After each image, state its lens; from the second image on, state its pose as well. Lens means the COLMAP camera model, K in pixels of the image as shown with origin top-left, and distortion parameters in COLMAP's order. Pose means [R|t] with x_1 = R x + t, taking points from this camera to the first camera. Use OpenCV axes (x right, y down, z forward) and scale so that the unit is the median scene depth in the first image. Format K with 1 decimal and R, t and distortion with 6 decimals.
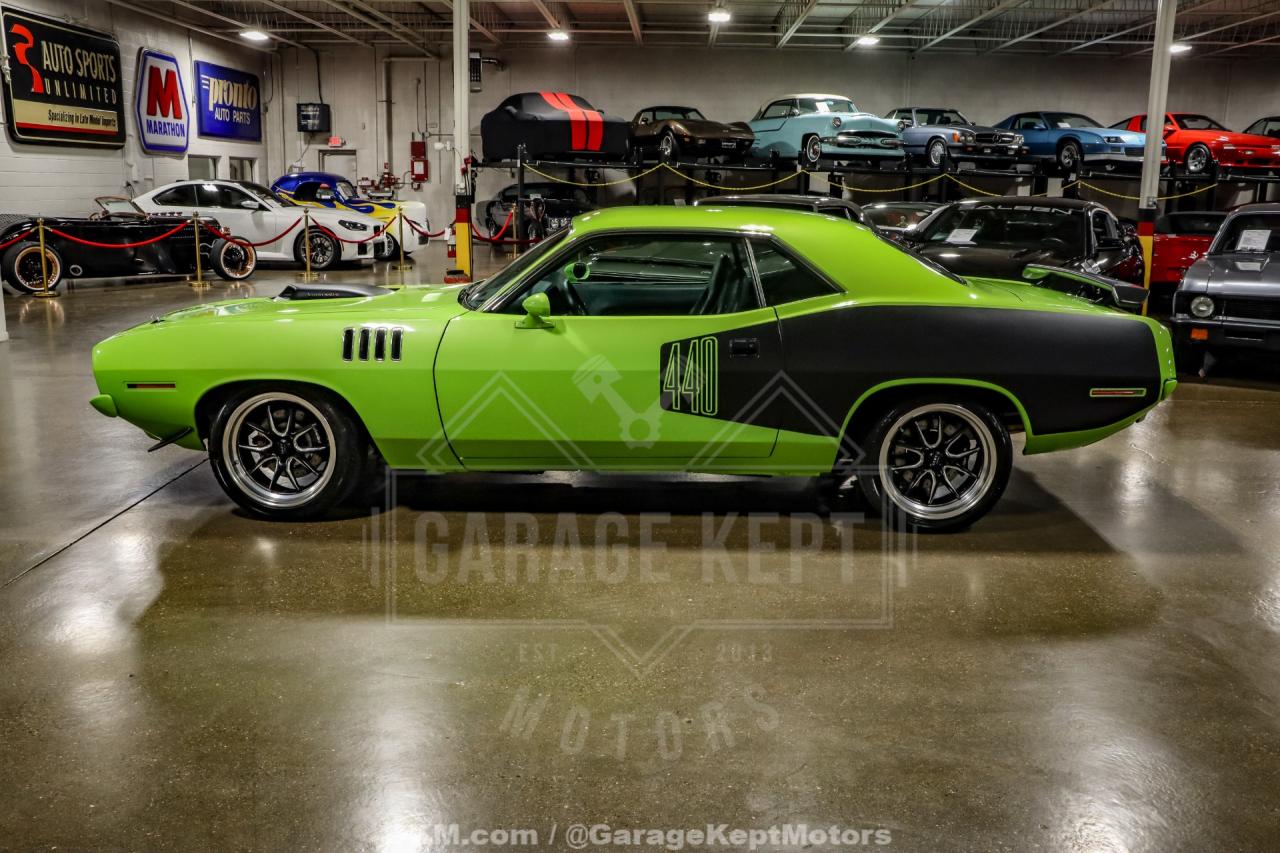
lens RADIAL K [[1179.1, 0, 638.4], [0, 1179.1, 477.3], [0, 0, 1]] dist [-0.132207, 0.174615]
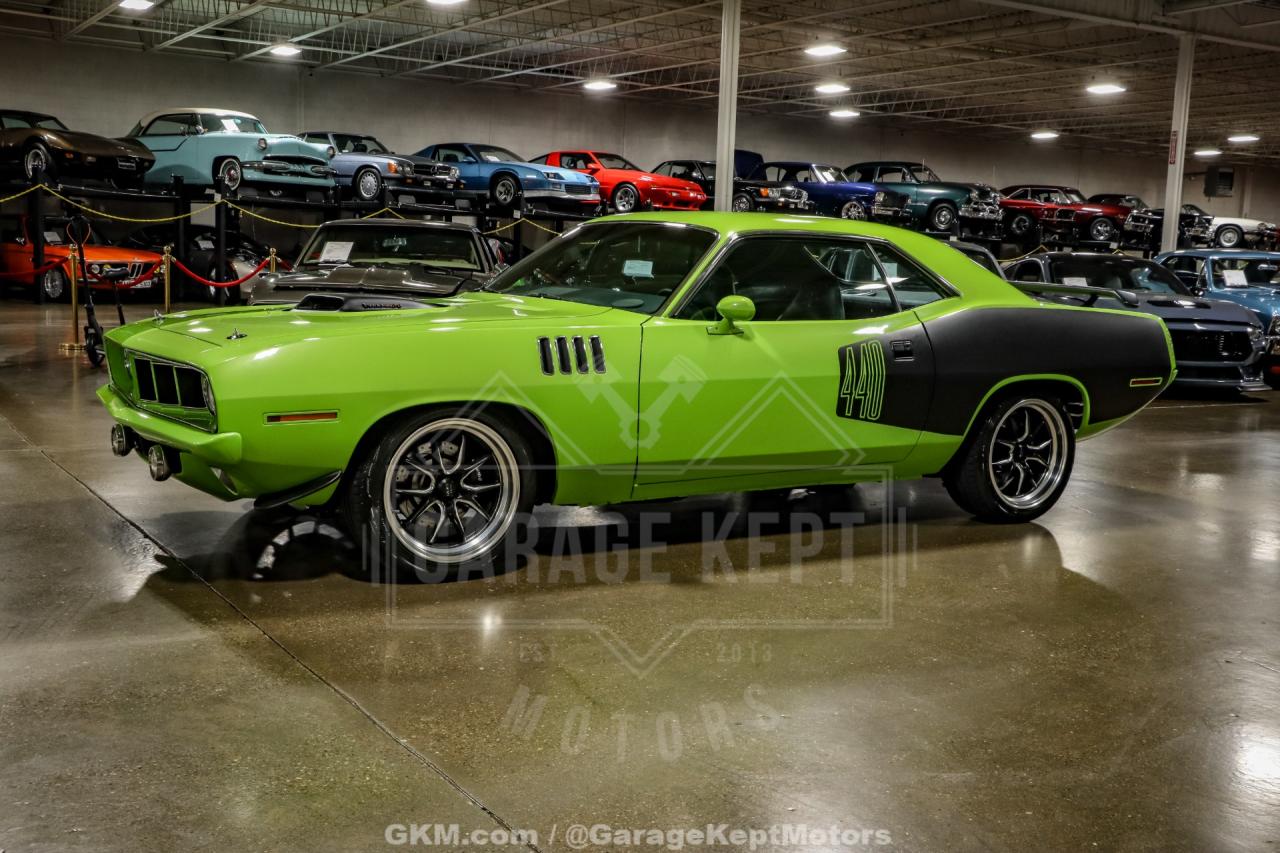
lens RADIAL K [[1423.6, 0, 640.0], [0, 1423.6, 426.5], [0, 0, 1]] dist [-0.092436, 0.376192]
pose [[0.838192, -0.049416, 0.543132, -0.164288], [0.108526, 0.991083, -0.077311, 0.005047], [-0.534469, 0.123745, 0.836080, 0.025546]]
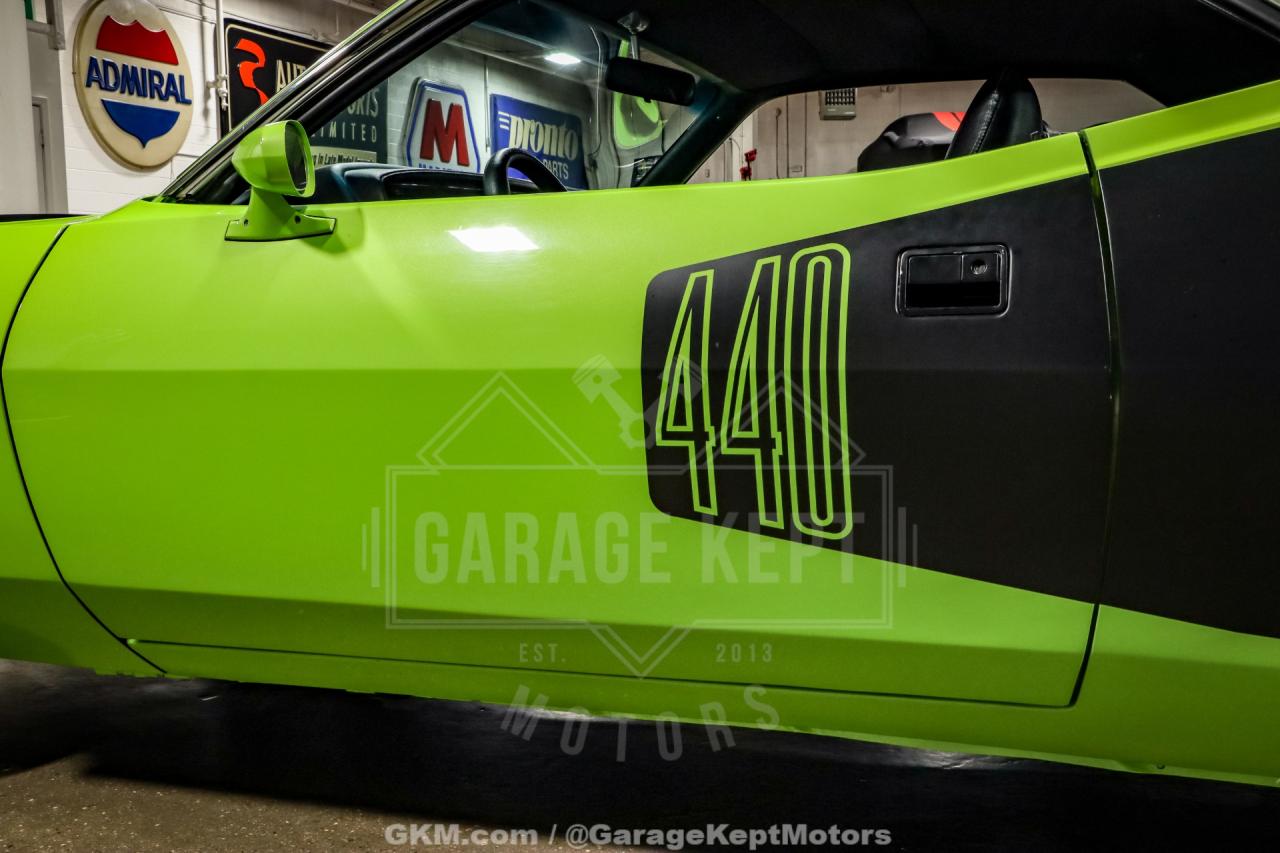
lens RADIAL K [[1451.4, 0, 640.0], [0, 1451.4, 426.5], [0, 0, 1]] dist [-0.452177, 2.727130]
pose [[0.946895, 0.011429, -0.321340, 0.027602], [-0.059263, 0.988451, -0.139475, -0.006552], [0.316035, 0.151111, 0.936636, 0.149143]]
